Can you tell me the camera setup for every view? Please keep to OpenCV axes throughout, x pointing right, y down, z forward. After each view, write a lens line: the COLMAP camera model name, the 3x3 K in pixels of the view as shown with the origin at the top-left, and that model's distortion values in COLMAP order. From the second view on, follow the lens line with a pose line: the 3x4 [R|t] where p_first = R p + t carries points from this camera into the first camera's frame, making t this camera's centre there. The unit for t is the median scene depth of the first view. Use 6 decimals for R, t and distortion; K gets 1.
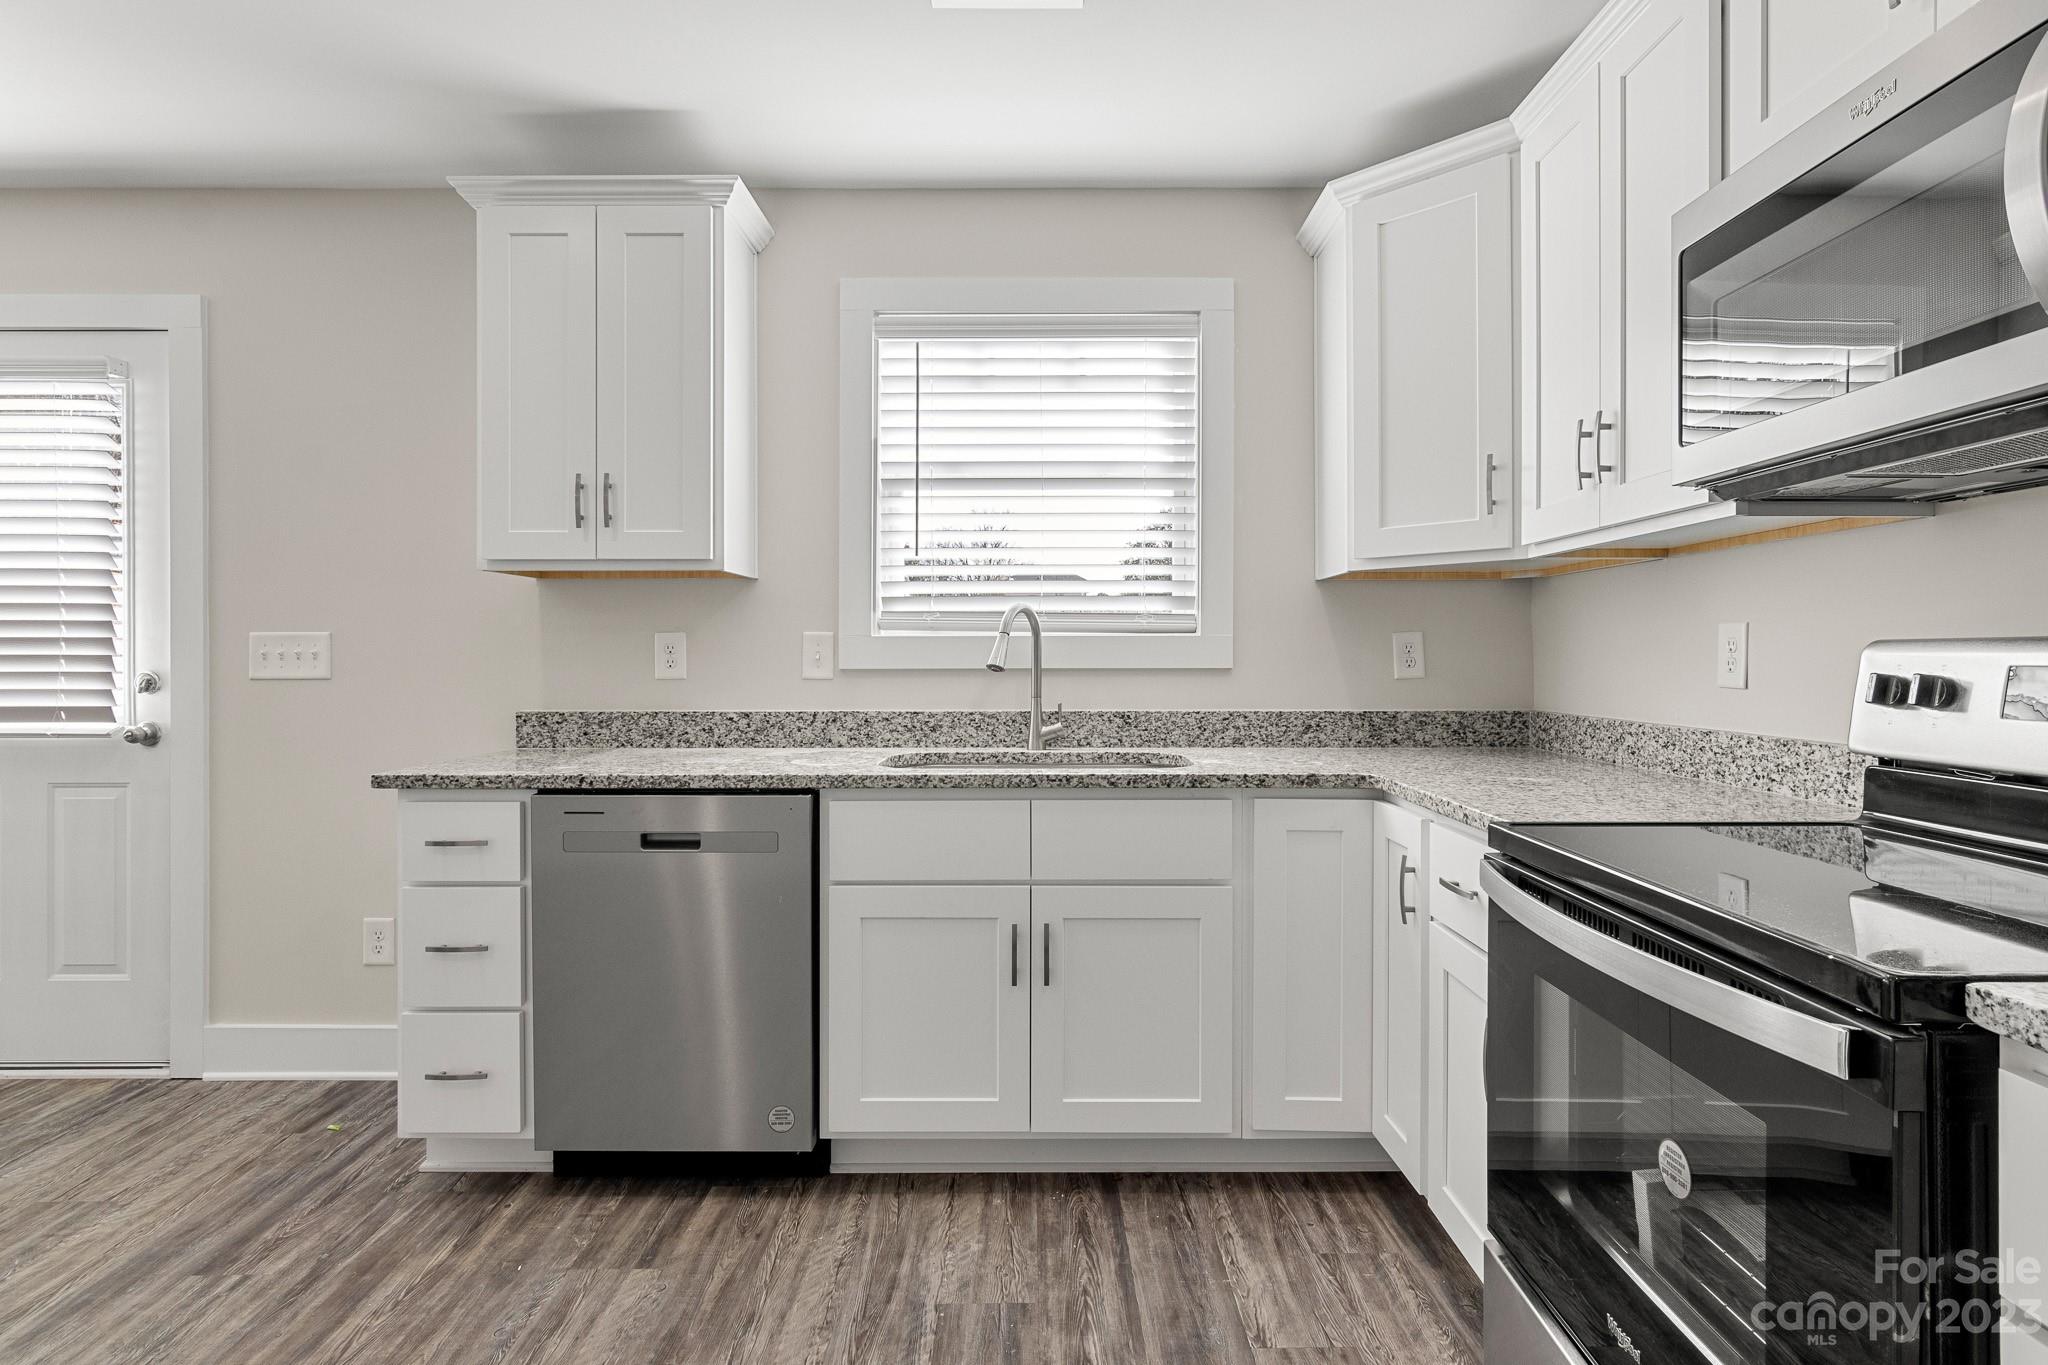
lens RADIAL K [[1046.0, 0, 1039.9], [0, 1046.0, 652.5], [0, 0, 1]] dist [-0.002664, 0.002072]
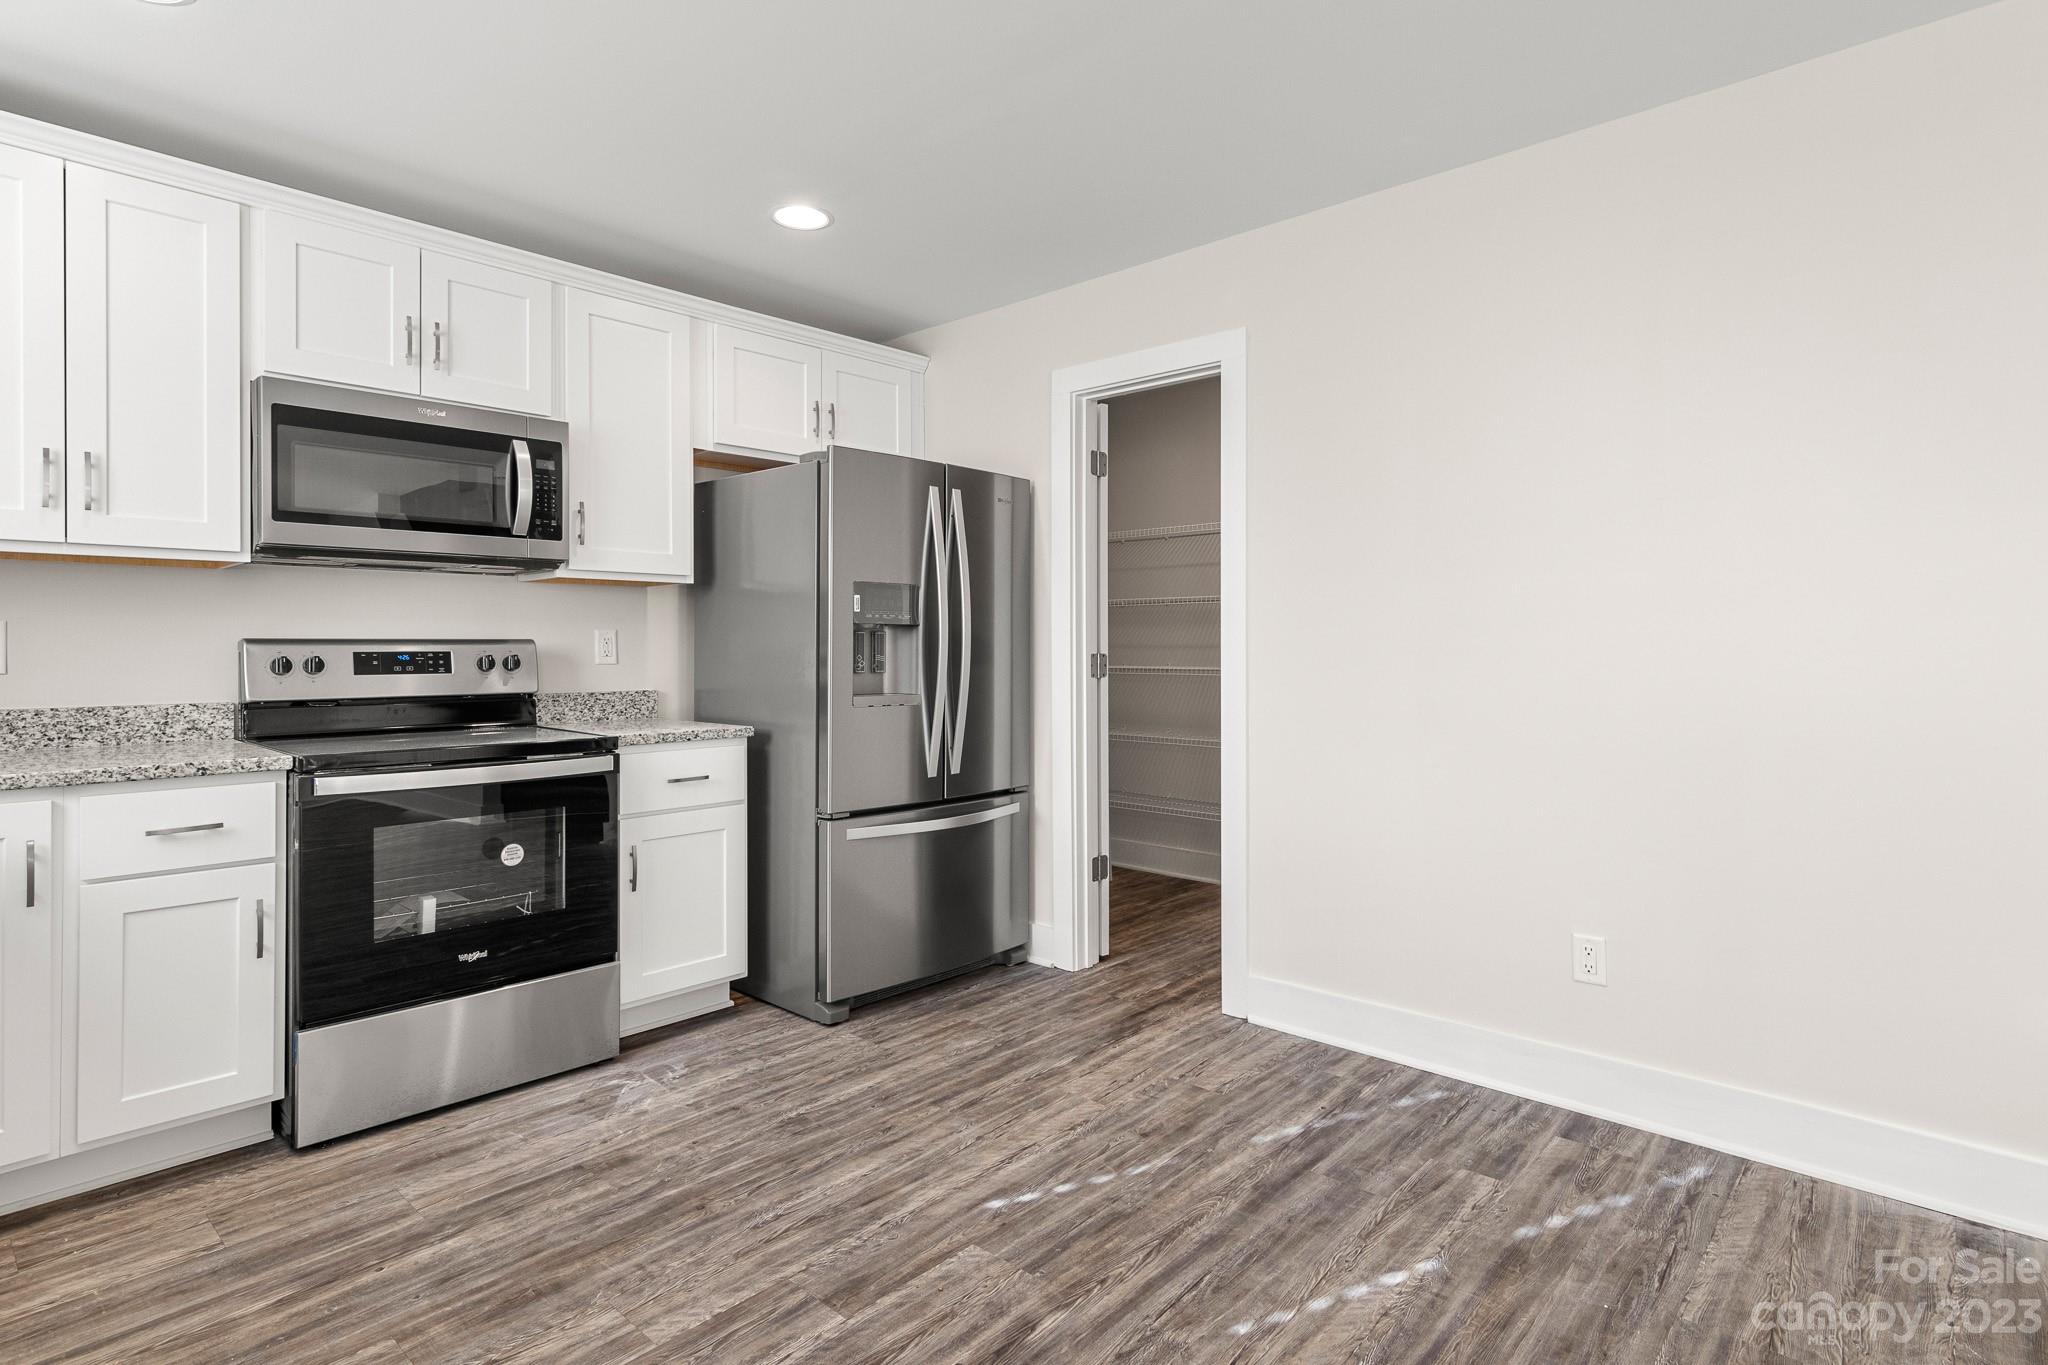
lens RADIAL K [[1052.8, 0, 1033.9], [0, 1052.8, 651.9], [0, 0, 1]] dist [-0.003799, 0.002007]
pose [[-0.737364, -0.001636, 0.675494, -0.789764], [0.000262, 0.999996, 0.002707, 0.003716], [-0.675496, 0.002173, -0.737360, 0.797872]]
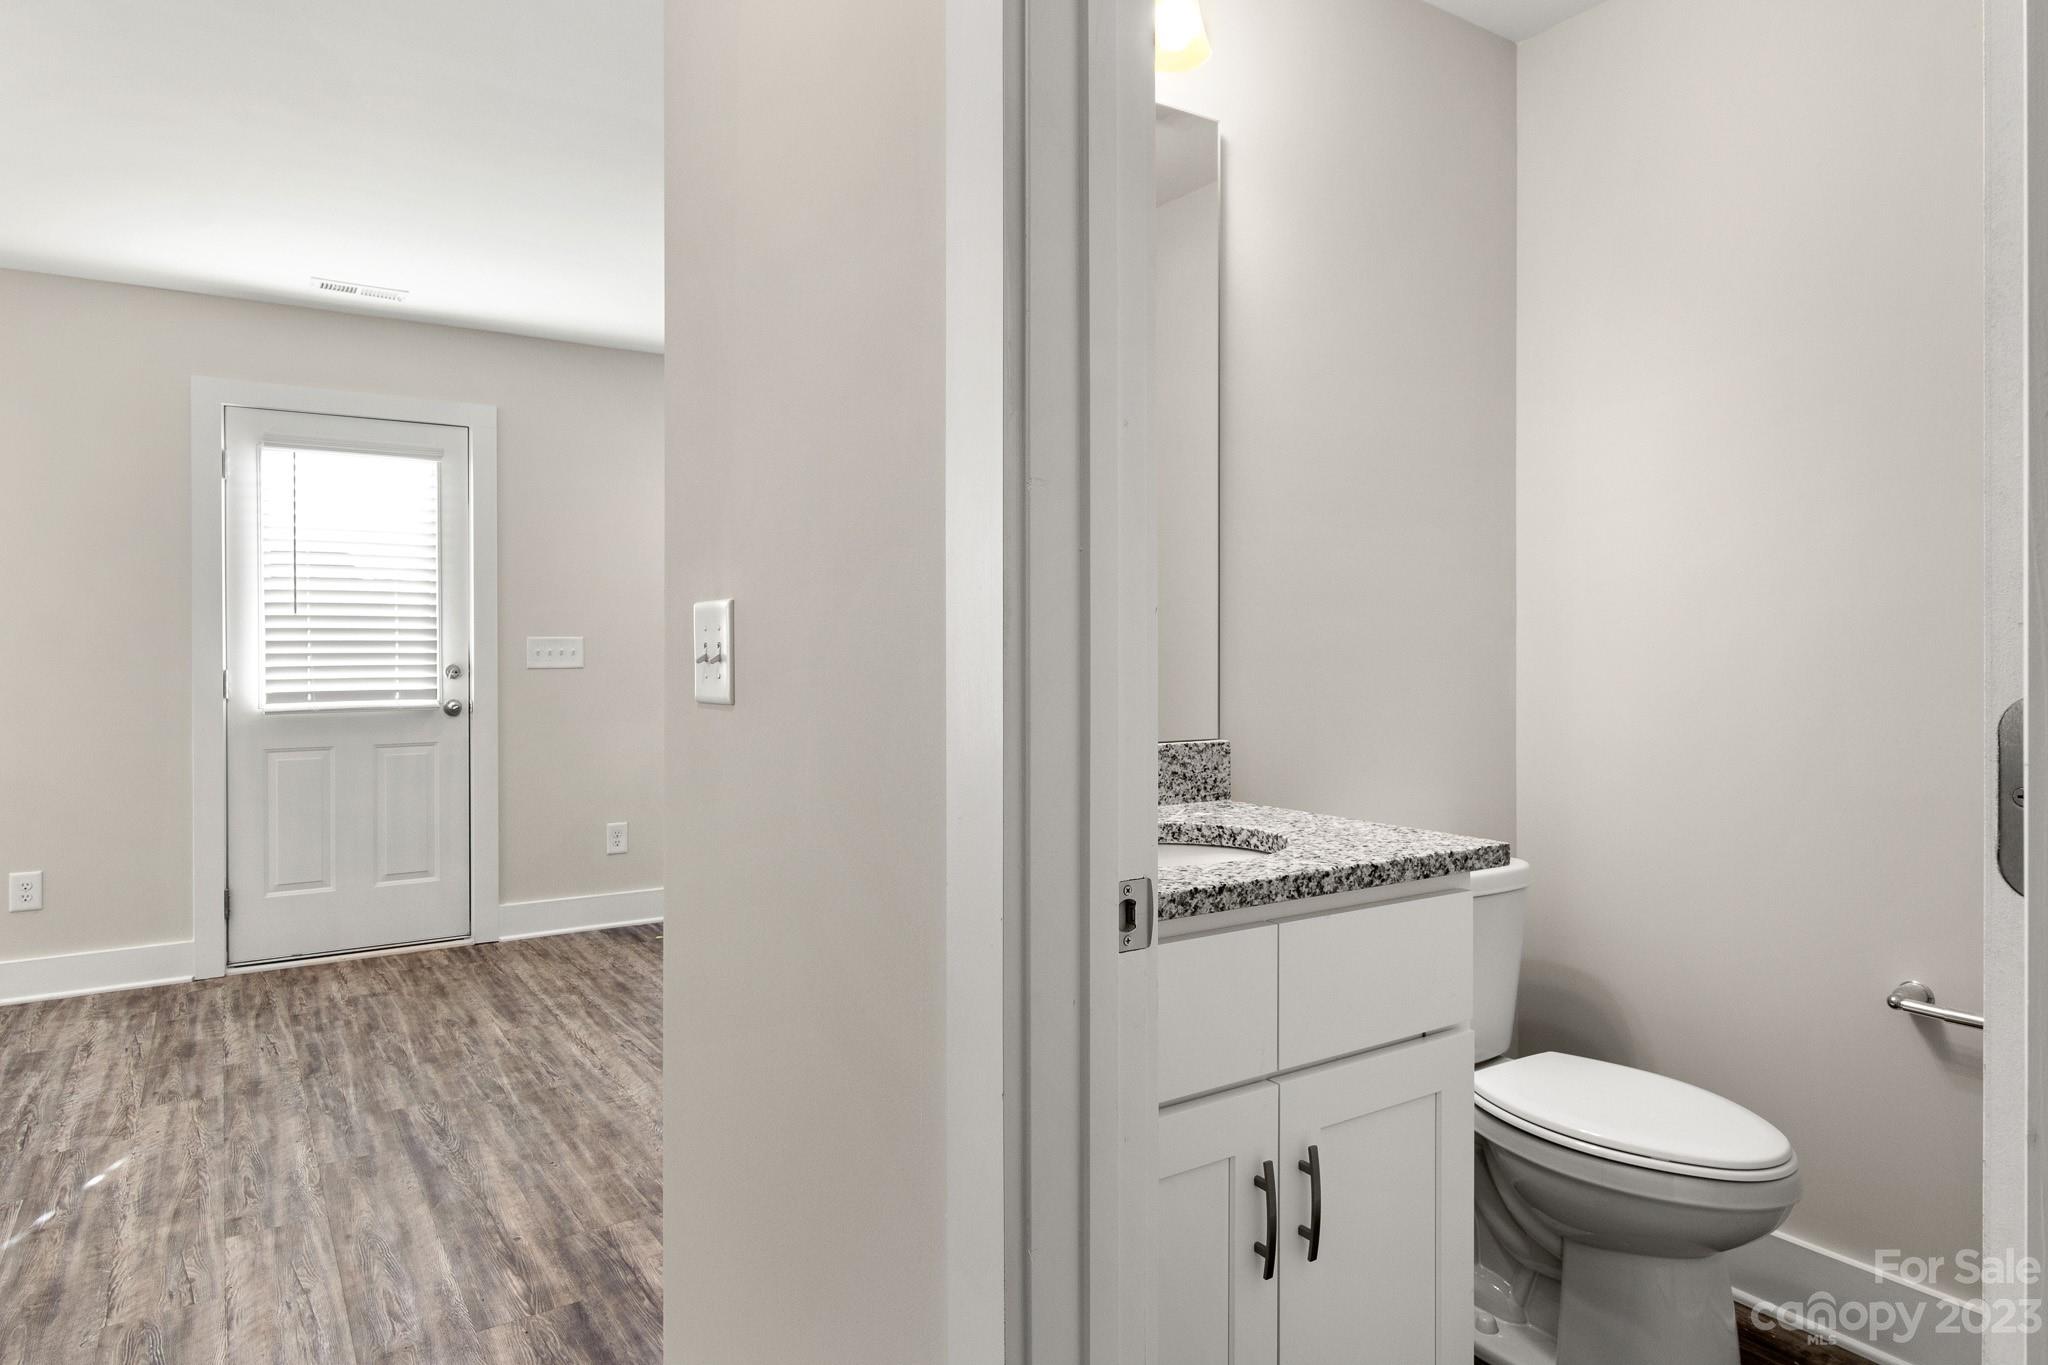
lens RADIAL K [[1191.9, 0, 1026.1], [0, 1191.9, 655.7], [0, 0, 1]] dist [-0.005127, 0.002489]
pose [[0.833148, -0.002492, 0.553044, -1.151795], [-0.000440, 0.999987, 0.005170, -0.002240], [-0.553050, -0.004551, 0.833136, -0.832513]]
